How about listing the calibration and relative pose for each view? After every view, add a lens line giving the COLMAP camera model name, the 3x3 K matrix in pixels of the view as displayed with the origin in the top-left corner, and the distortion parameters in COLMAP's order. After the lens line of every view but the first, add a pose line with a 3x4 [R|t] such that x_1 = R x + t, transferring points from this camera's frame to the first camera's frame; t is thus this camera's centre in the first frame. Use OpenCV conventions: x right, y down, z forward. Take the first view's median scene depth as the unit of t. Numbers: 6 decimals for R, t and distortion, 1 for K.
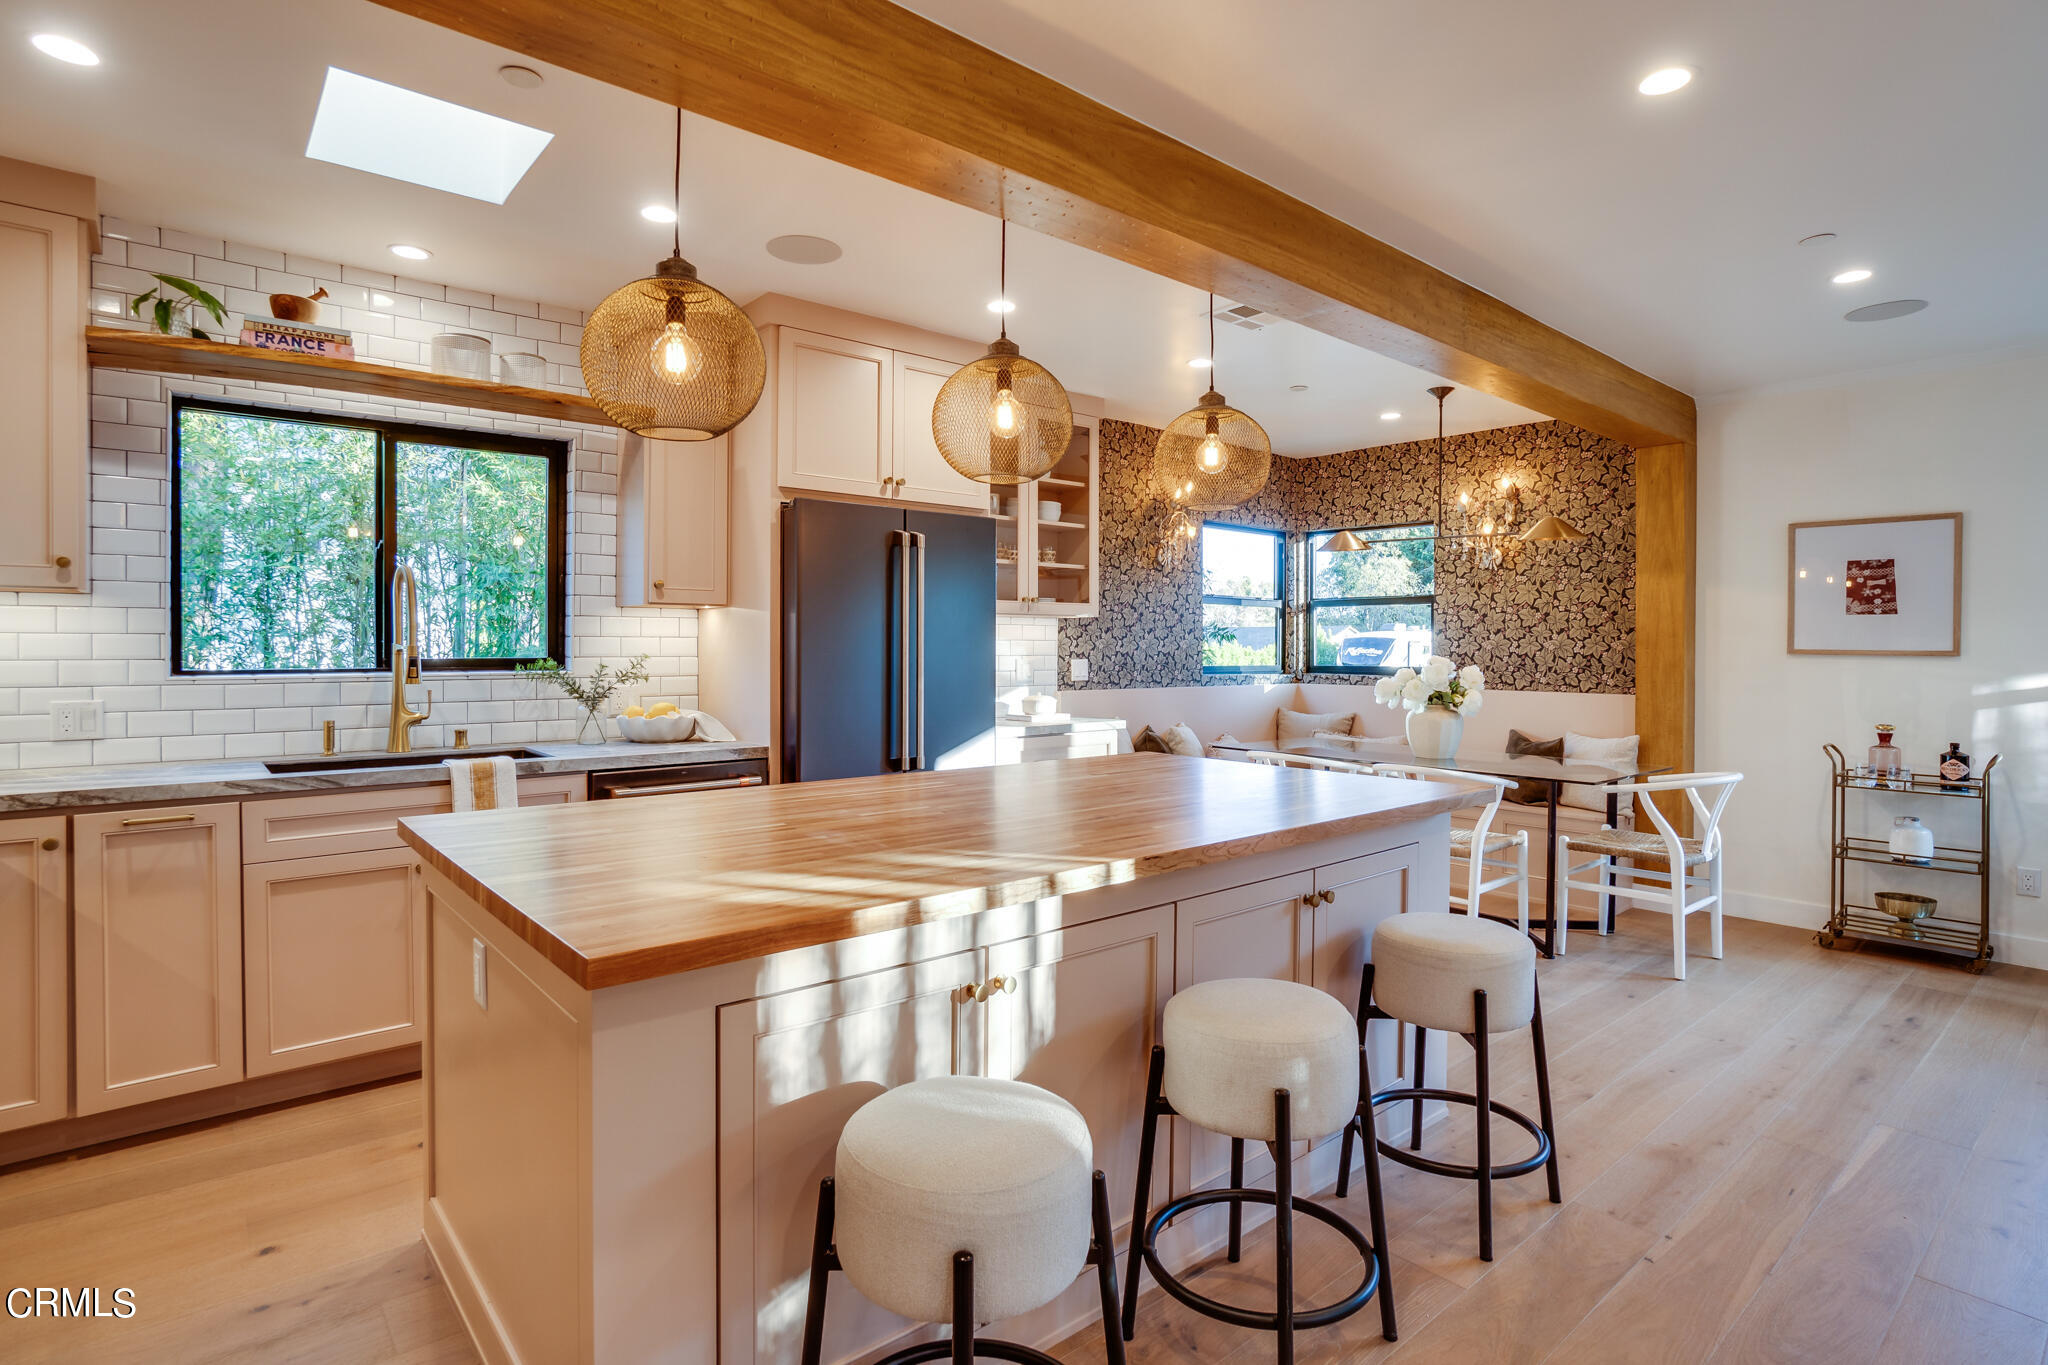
lens RADIAL K [[1028.7, 0, 1022.5], [0, 1028.7, 652.5], [0, 0, 1]] dist [-0.023094, 0.000806]
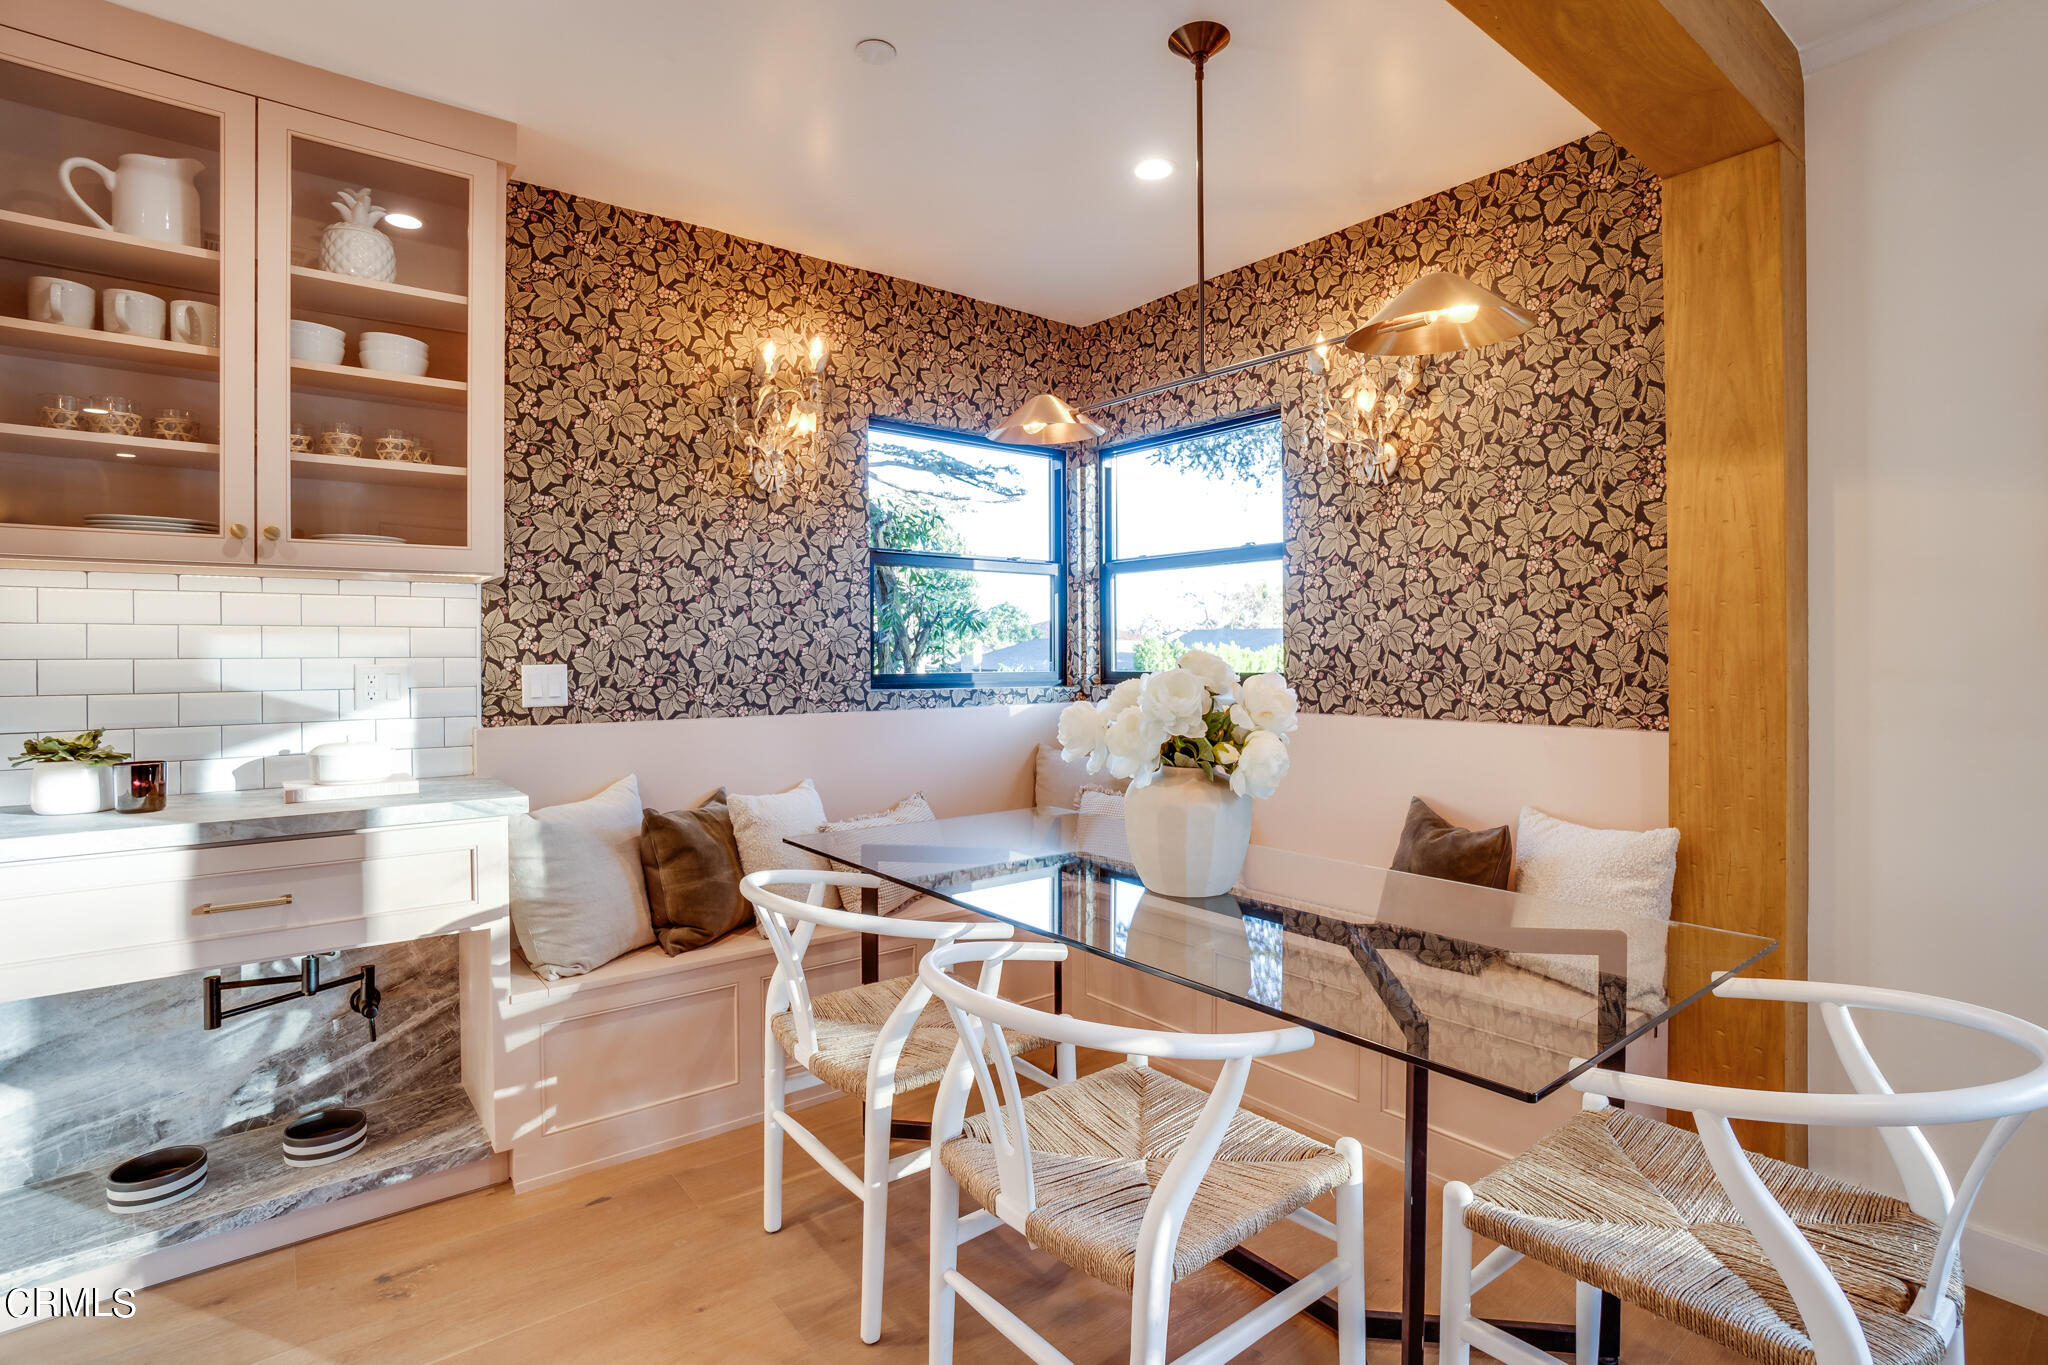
lens RADIAL K [[985.2, 0, 1016.1], [0, 985.2, 653.2], [0, 0, 1]] dist [-0.026525, 0.000841]
pose [[0.999071, -0.009153, -0.042112, 0.337058], [0.008951, 0.999948, -0.004967, 0.005833], [0.042155, 0.004586, 0.999101, 0.568032]]
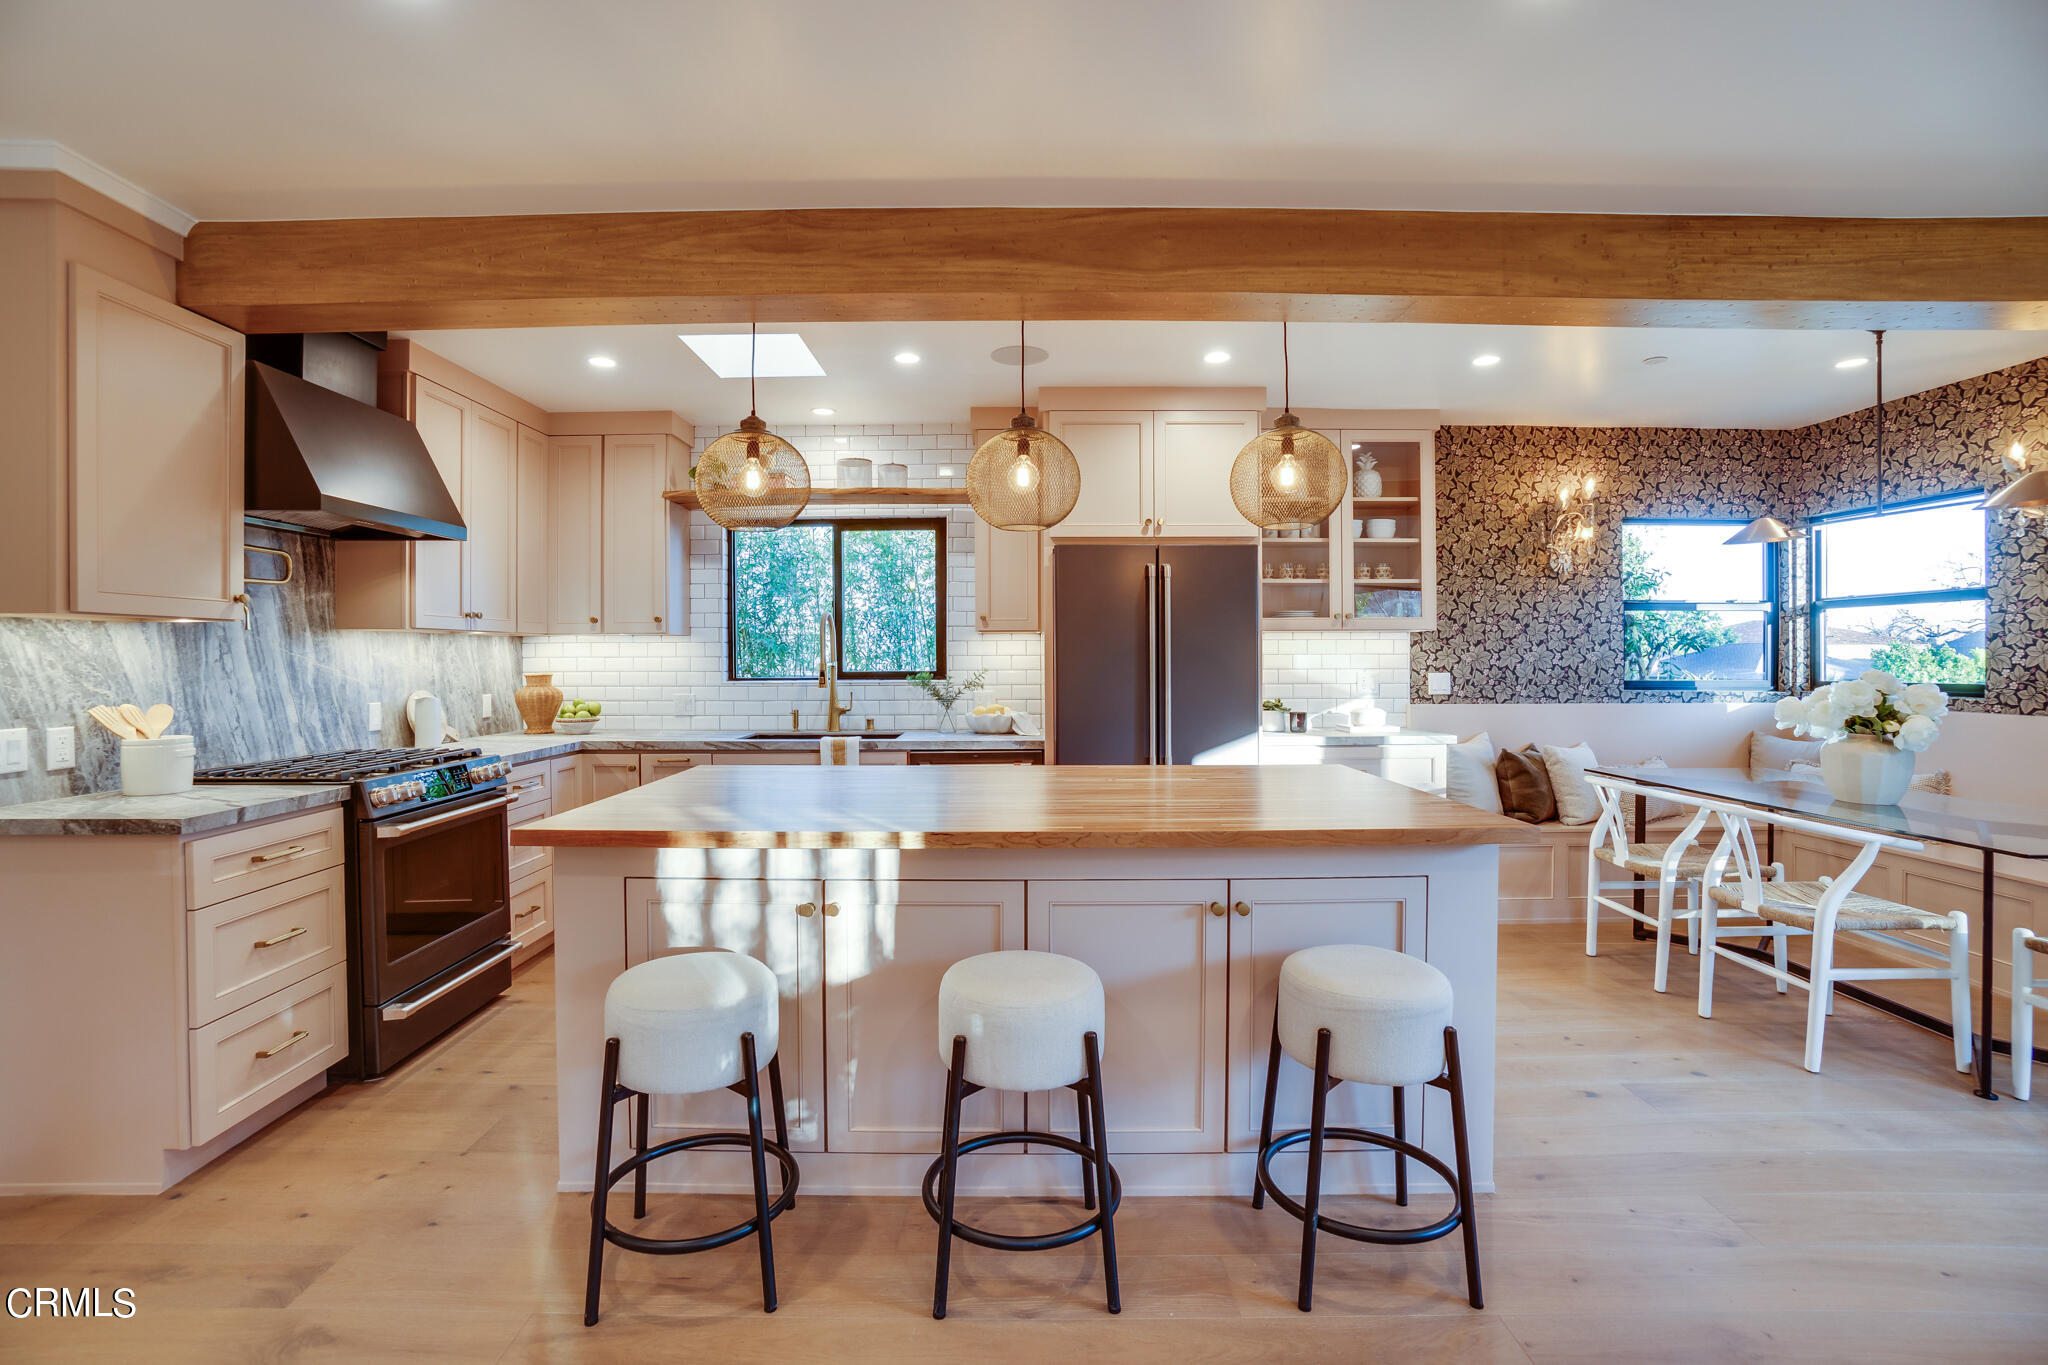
lens RADIAL K [[906.0, 0, 1012.5], [0, 906.0, 661.9], [0, 0, 1]] dist [-0.061623, 0.023180]
pose [[0.761209, -0.004446, -0.648491, 0.327641], [0.002284, 0.999989, -0.004175, -0.001430], [0.648503, 0.001697, 0.761211, 0.082776]]
